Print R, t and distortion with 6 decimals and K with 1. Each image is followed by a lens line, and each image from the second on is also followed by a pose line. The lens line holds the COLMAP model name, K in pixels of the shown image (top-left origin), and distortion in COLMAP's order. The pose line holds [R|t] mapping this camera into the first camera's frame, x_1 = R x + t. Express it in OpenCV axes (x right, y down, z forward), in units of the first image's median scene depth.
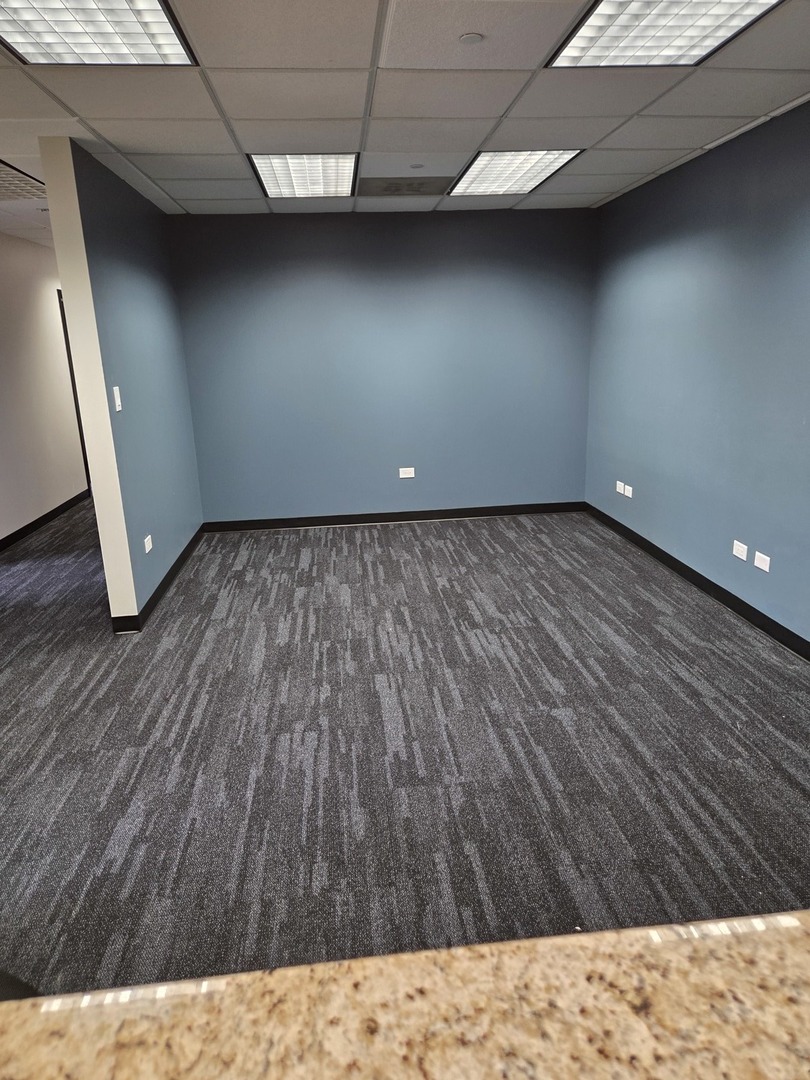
lens RADIAL K [[725.4, 0, 405.0], [0, 725.4, 540.0], [0, 0, 1]] dist [0.101432, -0.056225]
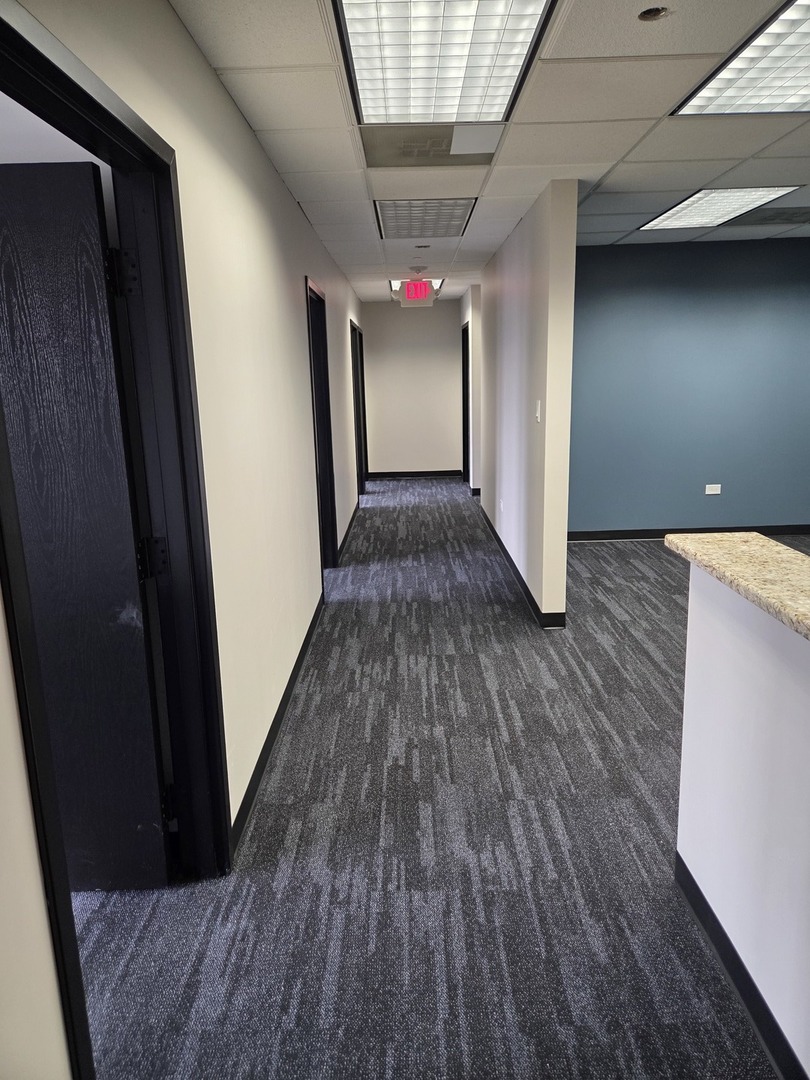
lens RADIAL K [[734.1, 0, 402.8], [0, 734.1, 516.9], [0, 0, 1]] dist [0.003000, -0.001929]
pose [[0.994567, 0.029423, -0.099855, -0.426200], [-0.036084, 0.997195, -0.065572, 0.037183], [0.097646, 0.068819, 0.992839, -0.070386]]
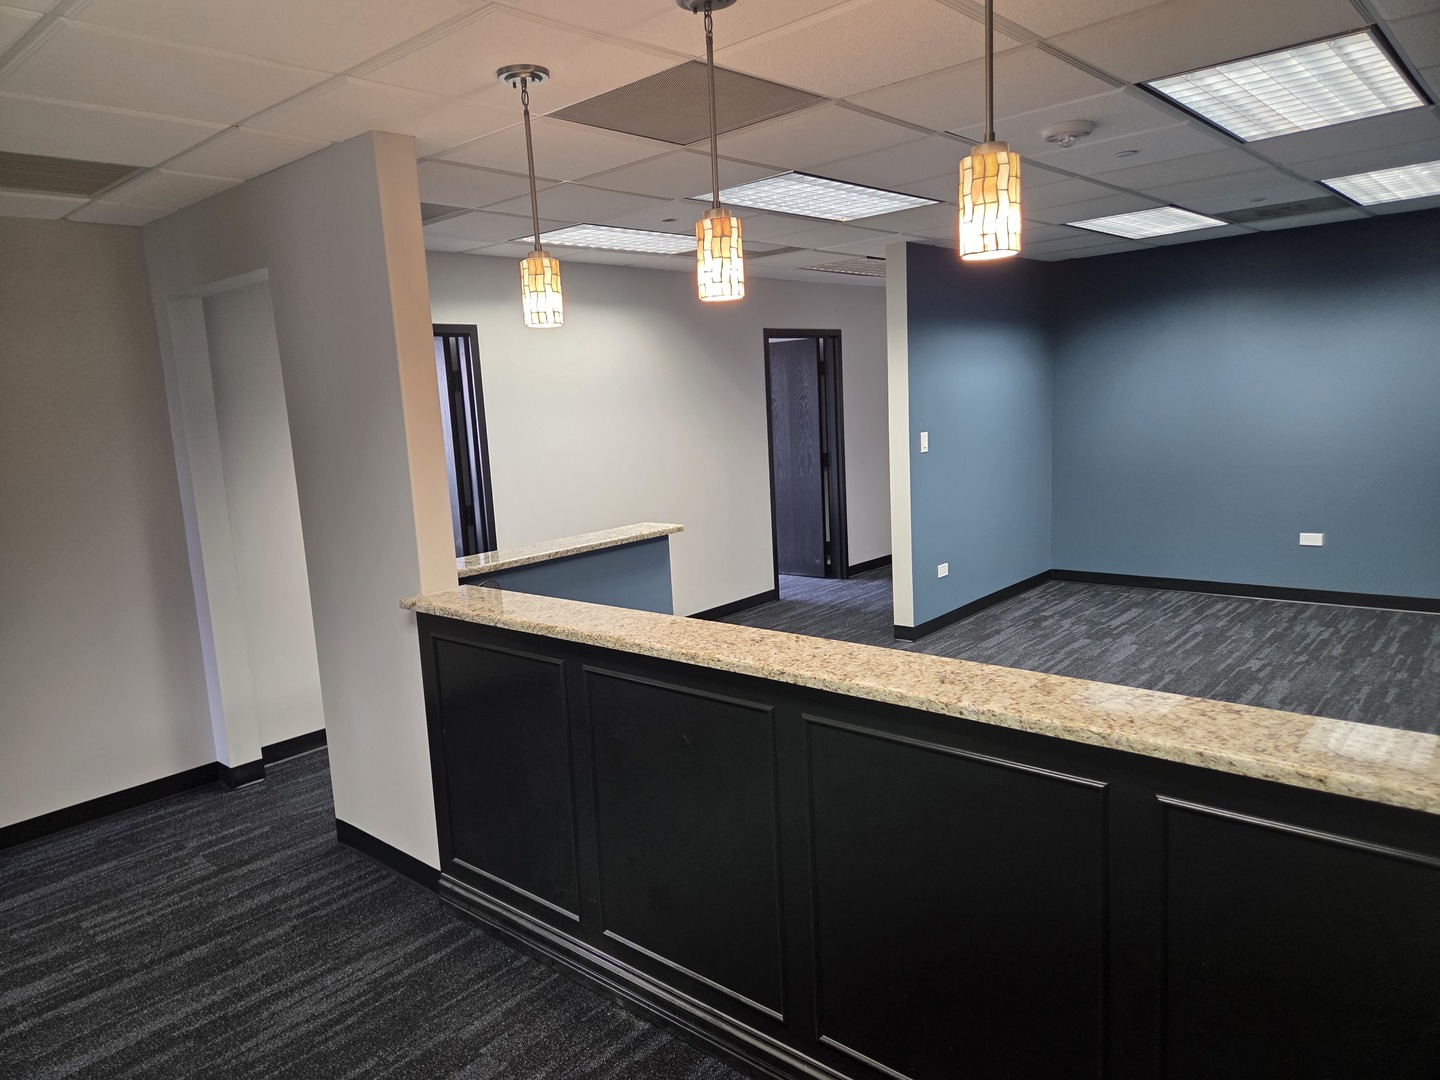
lens RADIAL K [[967.2, 0, 720.0], [0, 967.2, 540.0], [0, 0, 1]] dist [0.101432, -0.056225]
pose [[0.691848, 0.106547, -0.714138, 0.428283], [-0.160872, 0.986938, -0.008603, 0.025320], [0.703893, 0.120837, 0.699952, -0.251307]]
